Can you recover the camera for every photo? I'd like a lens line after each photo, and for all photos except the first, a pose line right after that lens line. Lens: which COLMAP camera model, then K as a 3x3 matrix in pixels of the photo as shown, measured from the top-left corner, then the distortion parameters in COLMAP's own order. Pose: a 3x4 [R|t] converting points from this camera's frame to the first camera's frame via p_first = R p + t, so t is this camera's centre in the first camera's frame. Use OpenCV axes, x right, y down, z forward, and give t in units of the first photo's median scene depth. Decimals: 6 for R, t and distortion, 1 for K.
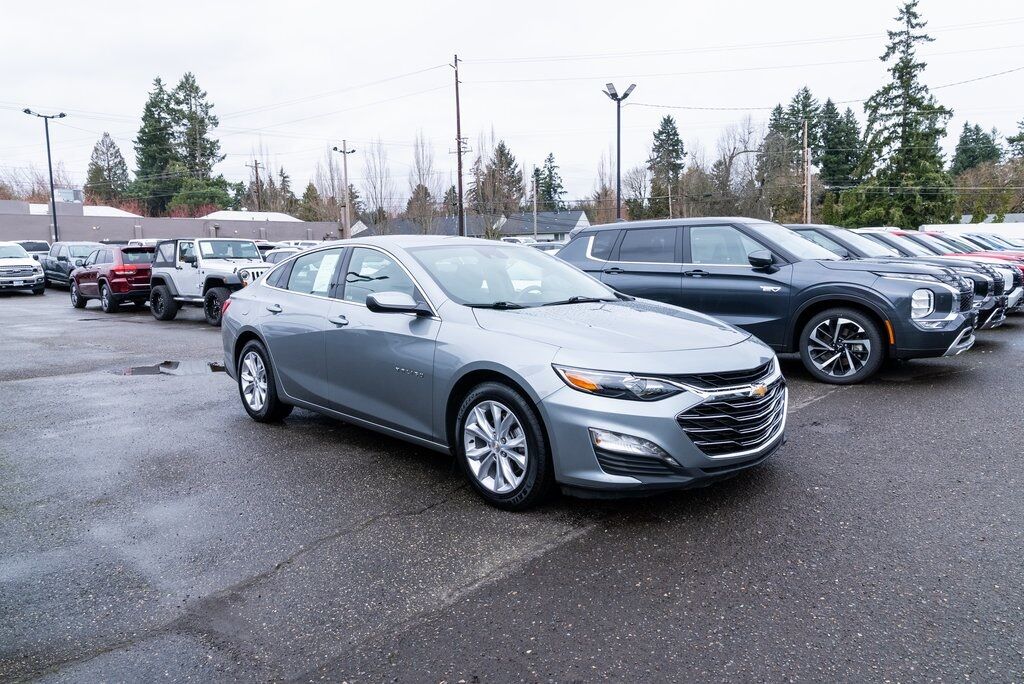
lens RADIAL K [[699.7, 0, 512.0], [0, 699.7, 342.0], [0, 0, 1]] dist [-0.028436, 0.016525]
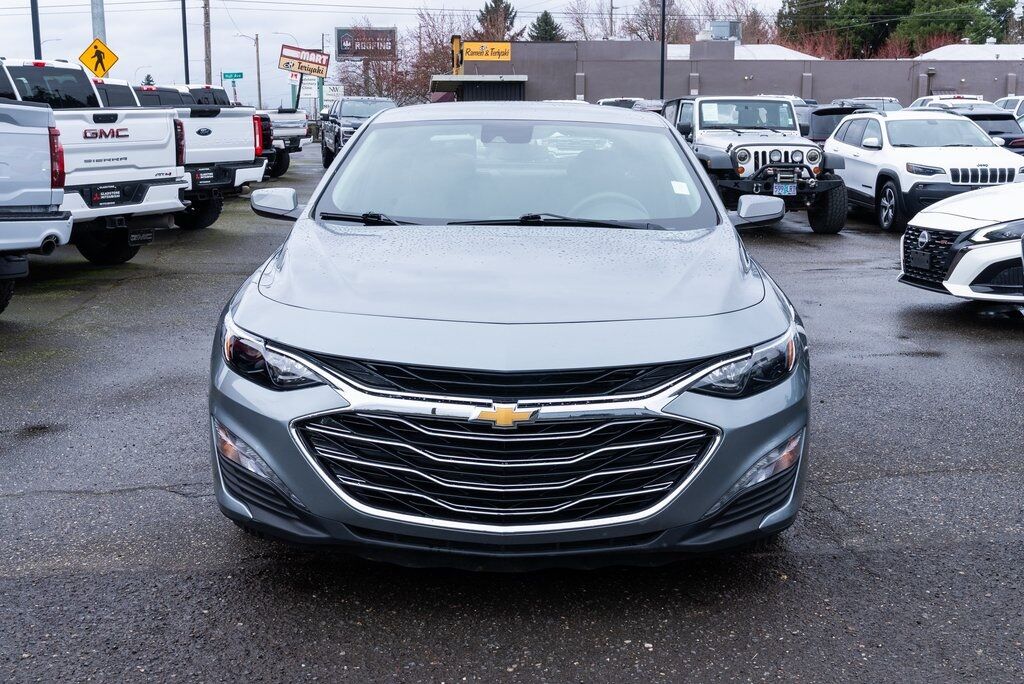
lens RADIAL K [[1174.7, 0, 512.0], [0, 1174.7, 342.0], [0, 0, 1]] dist [0.012804, 0.016751]
pose [[0.731580, 0.133203, -0.668616, 0.192629], [-0.091578, 0.991039, 0.097235, -0.013811], [0.675577, -0.009904, 0.737223, 0.075991]]
